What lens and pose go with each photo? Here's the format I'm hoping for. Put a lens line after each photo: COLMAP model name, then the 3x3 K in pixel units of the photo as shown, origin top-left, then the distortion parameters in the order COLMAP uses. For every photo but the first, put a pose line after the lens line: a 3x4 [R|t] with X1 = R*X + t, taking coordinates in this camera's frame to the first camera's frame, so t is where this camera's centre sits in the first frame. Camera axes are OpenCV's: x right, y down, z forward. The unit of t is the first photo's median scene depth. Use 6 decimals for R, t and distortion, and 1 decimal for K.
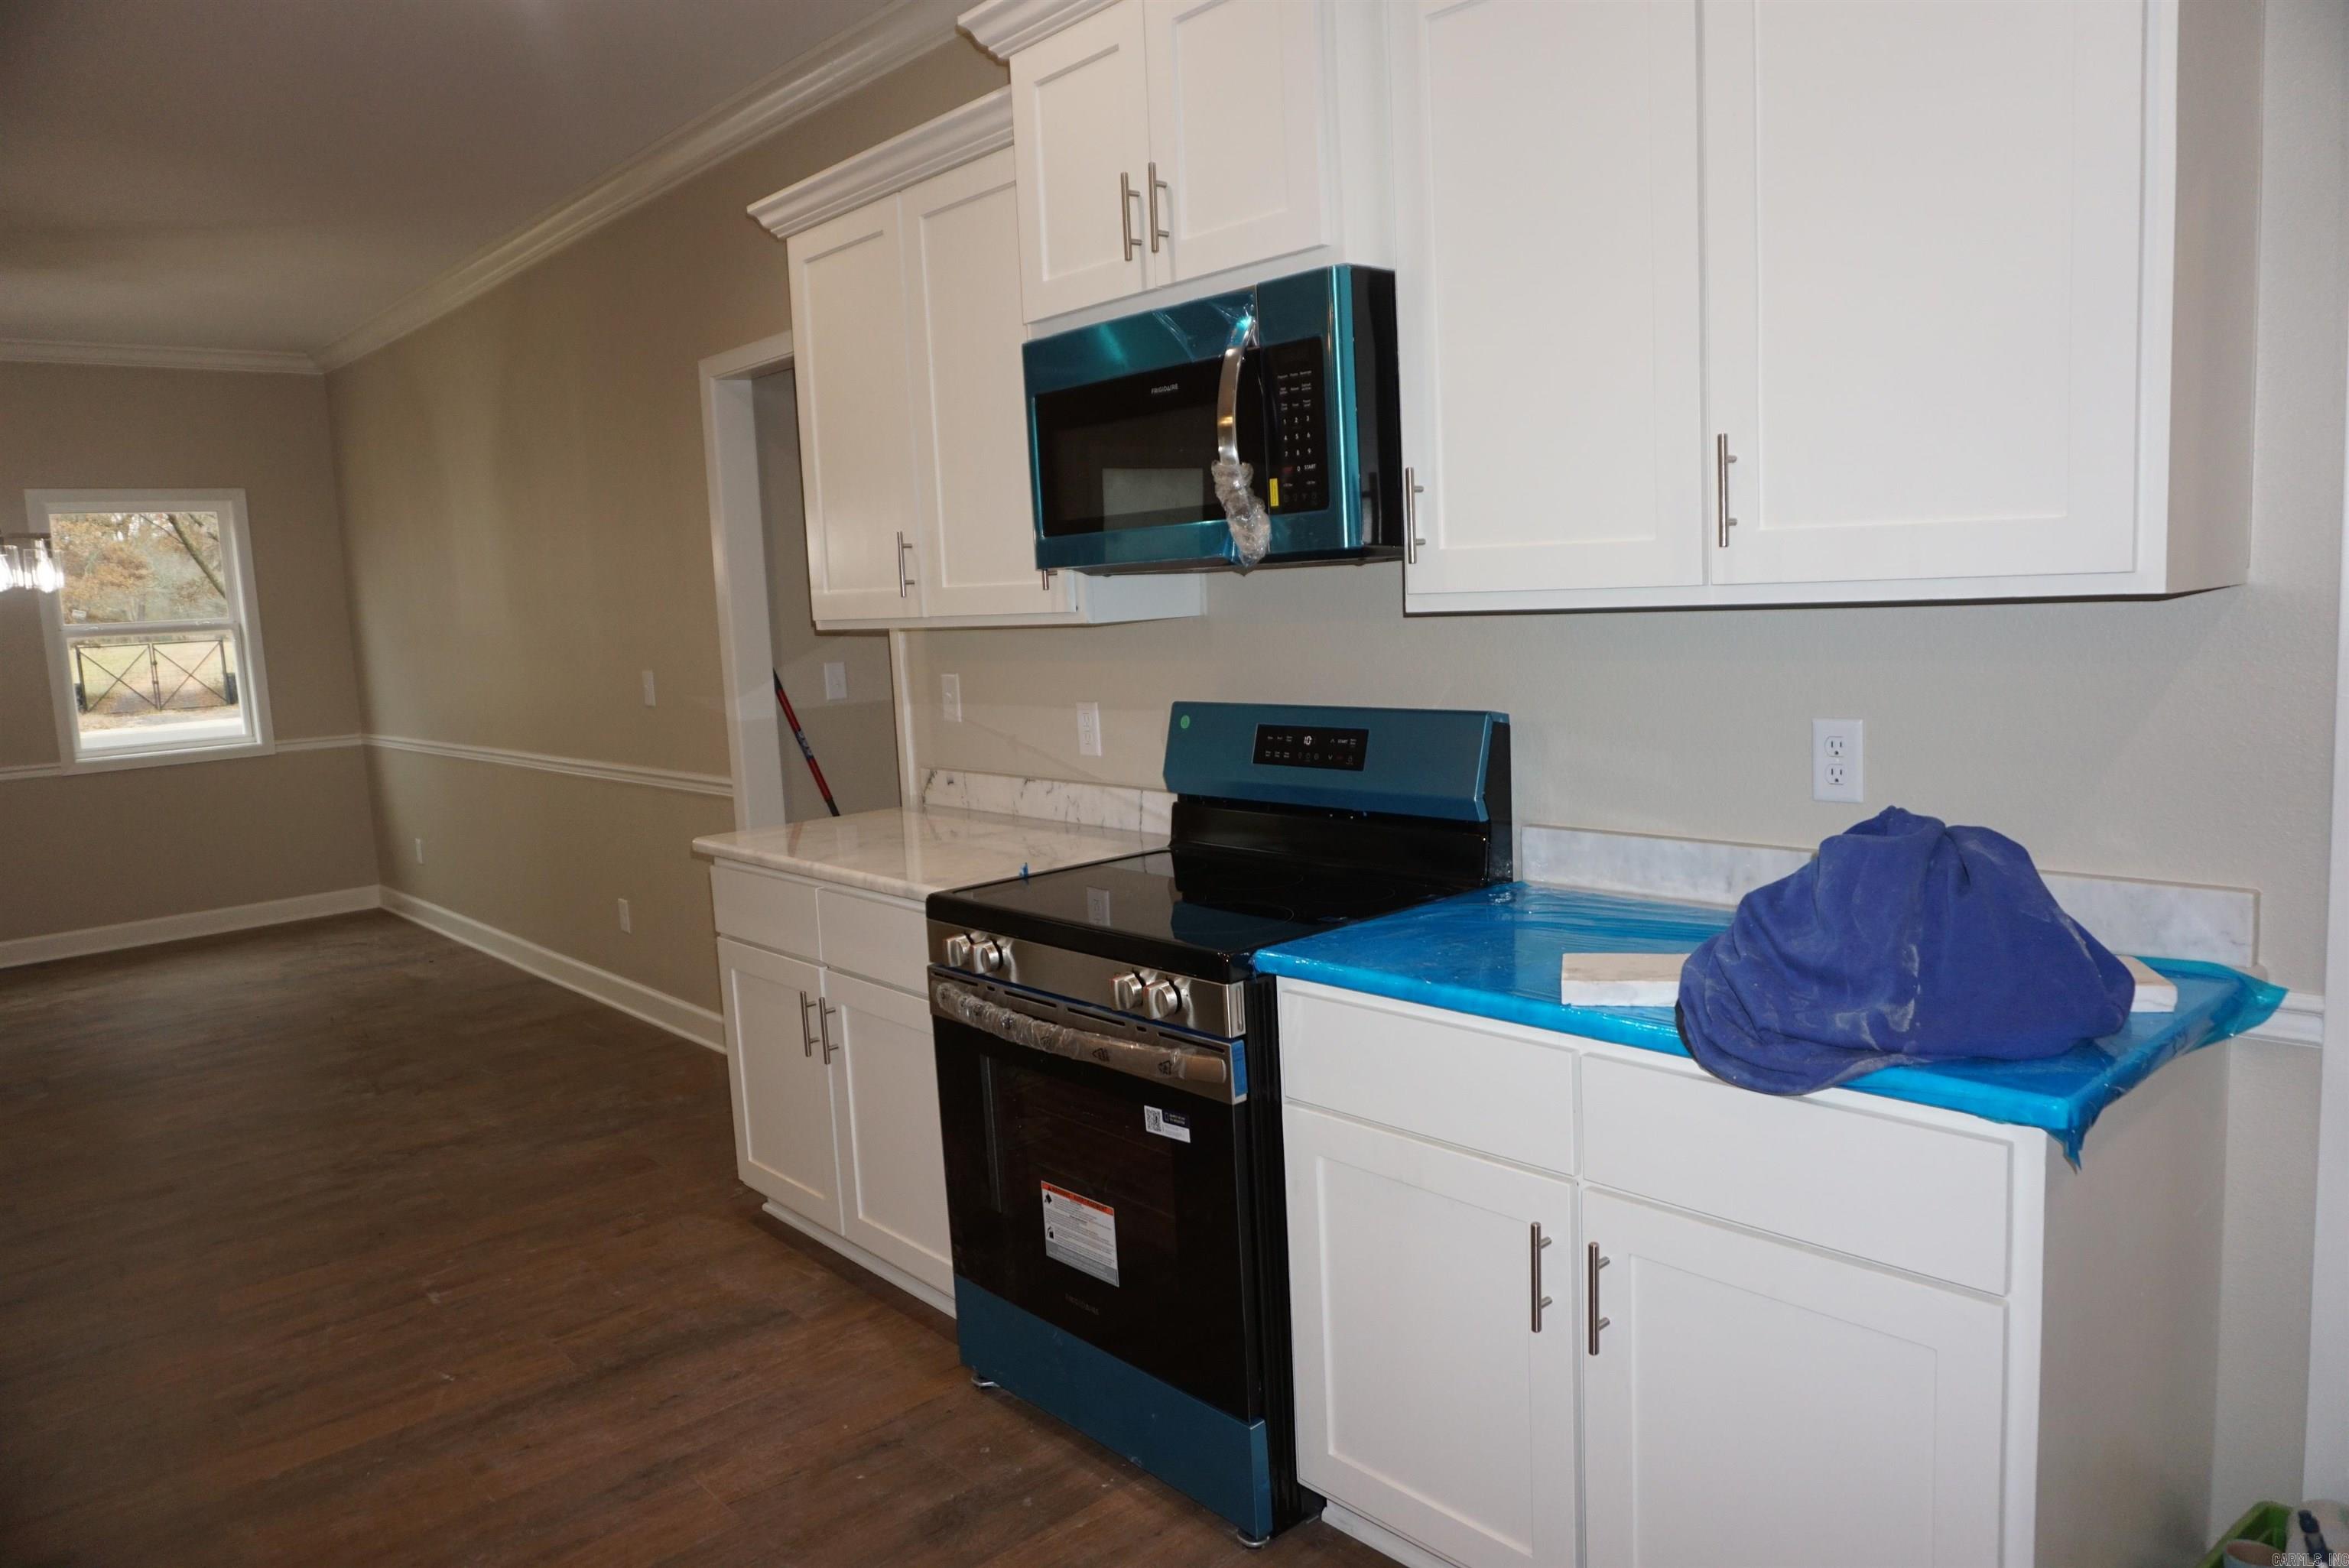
lens RADIAL K [[1565.3, 0, 1174.6], [0, 1565.3, 793.2], [0, 0, 1]] dist [-0.057283, 0.039836]
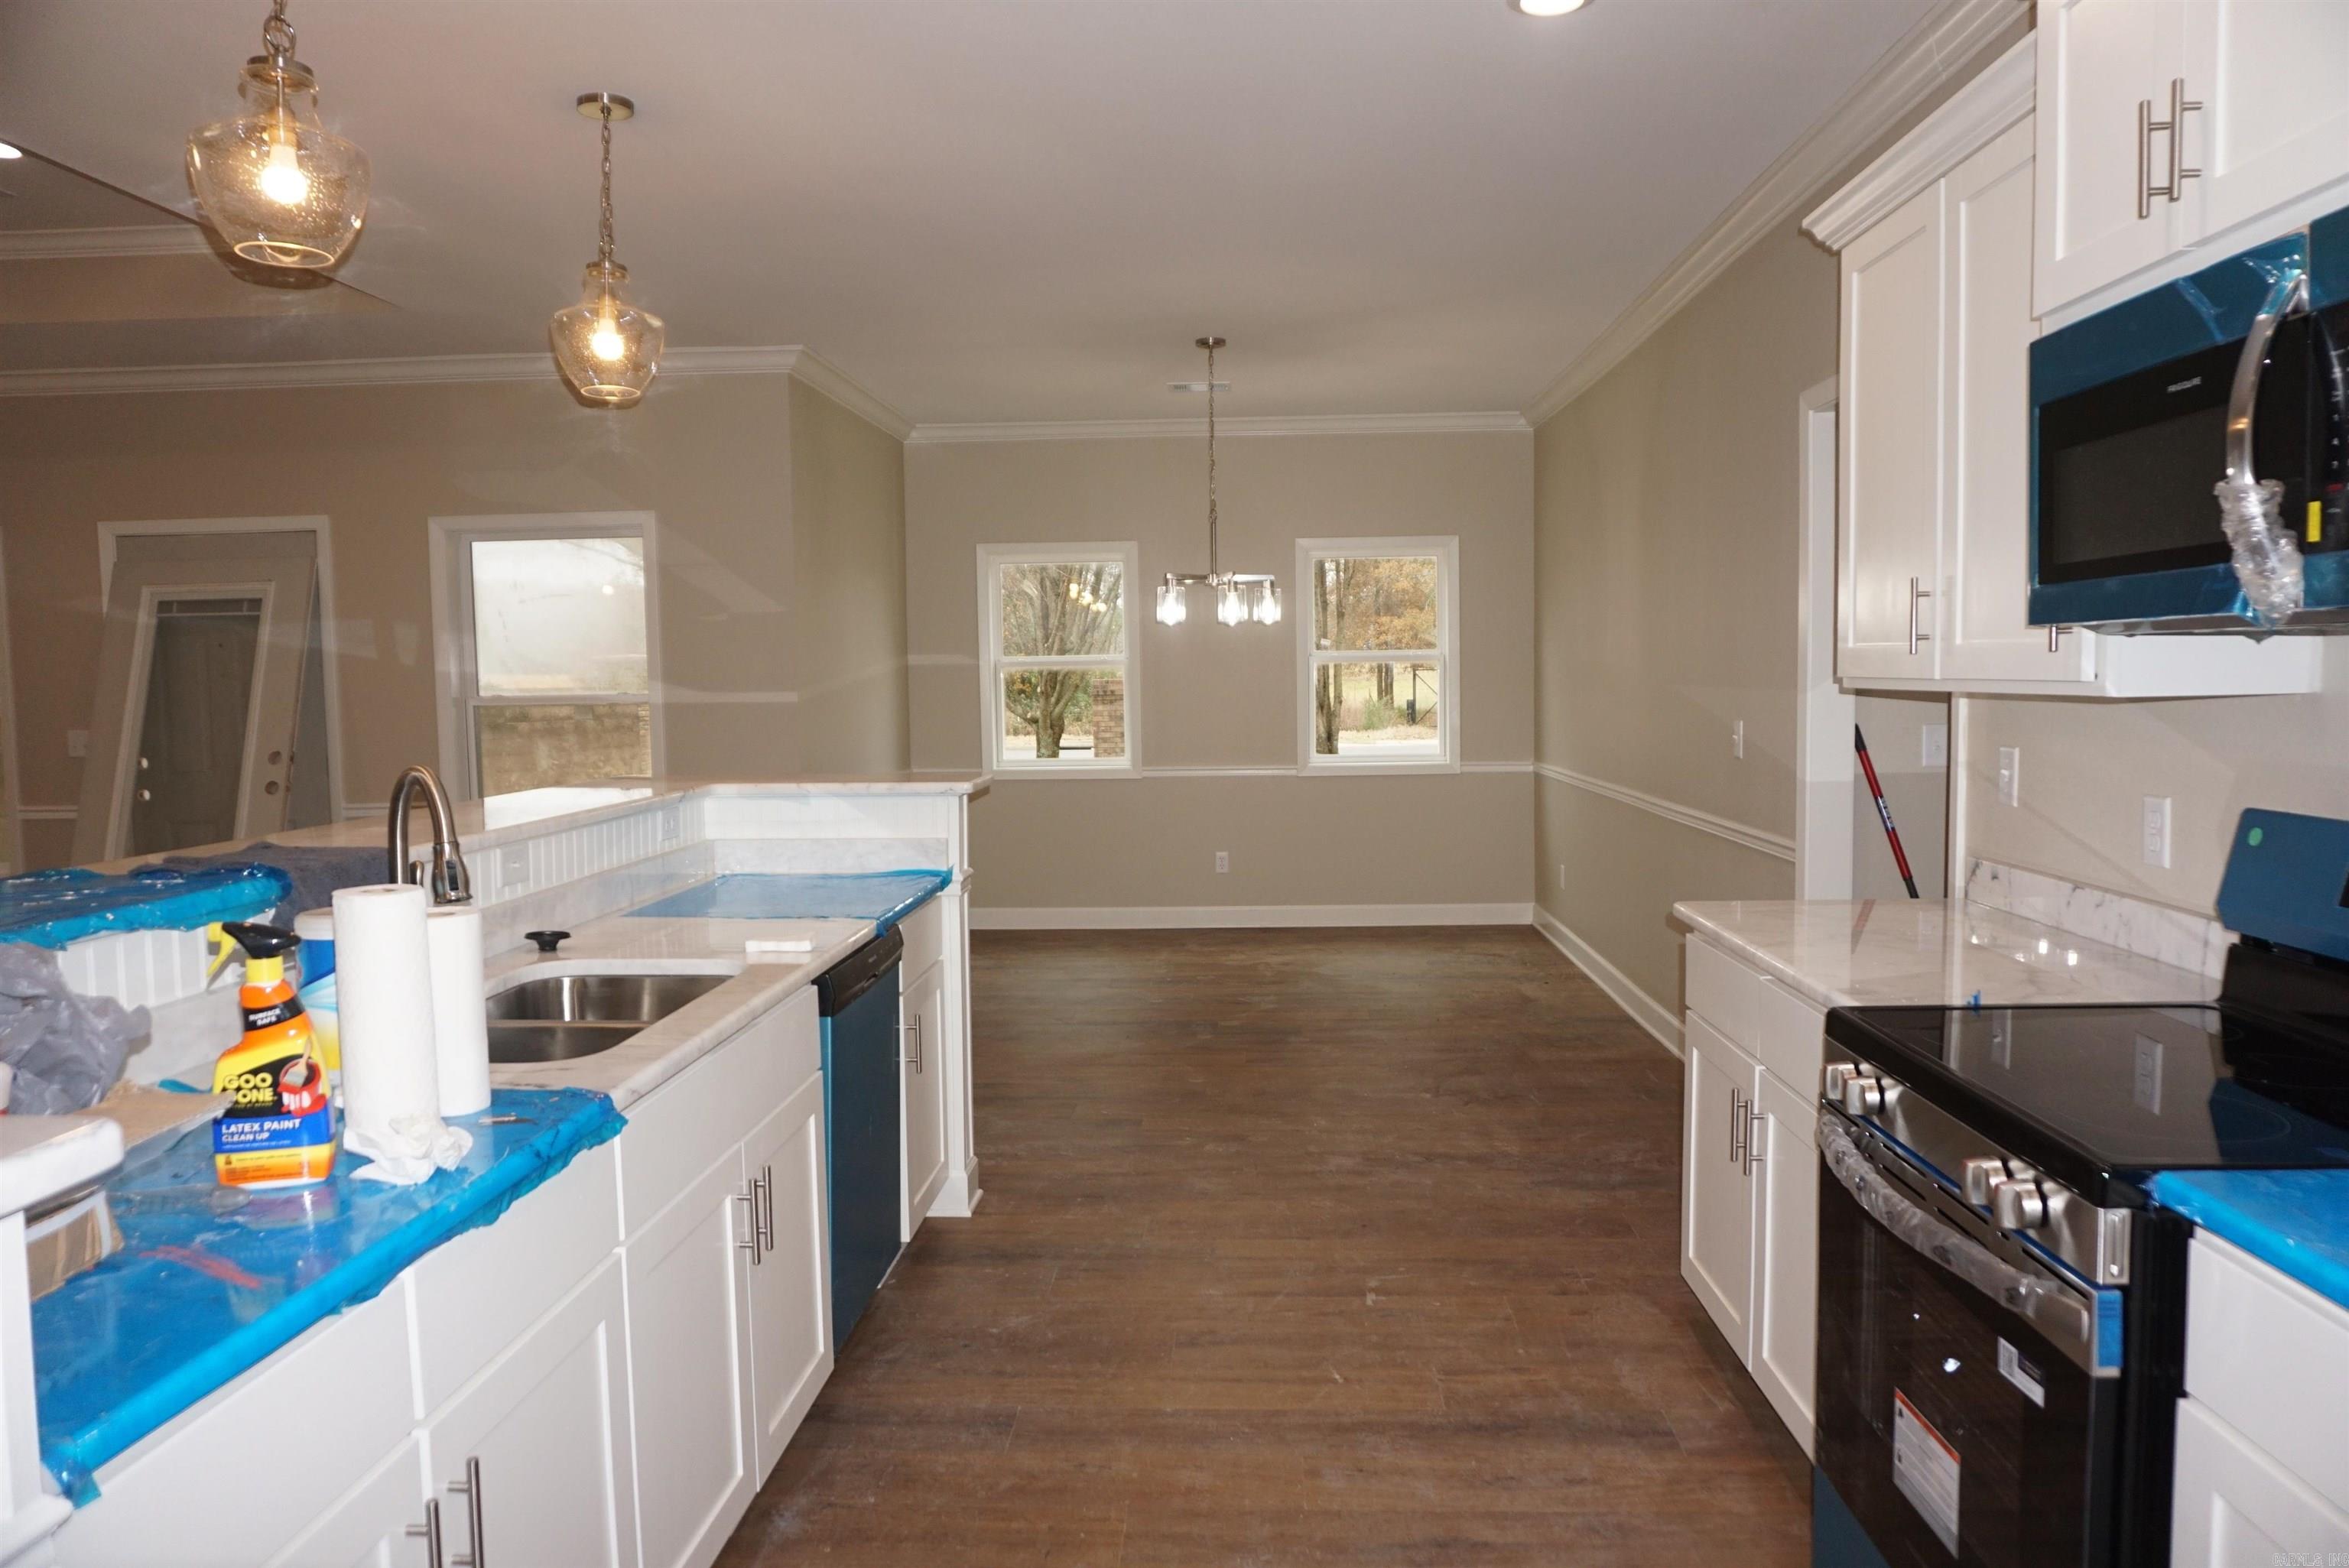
lens RADIAL K [[1565.3, 0, 1174.6], [0, 1565.3, 793.2], [0, 0, 1]] dist [-0.057283, 0.039836]
pose [[0.709114, 0.091161, -0.699176, 0.156881], [-0.109472, 0.993817, 0.018549, -0.025144], [0.696544, 0.063387, 0.714709, 0.141225]]
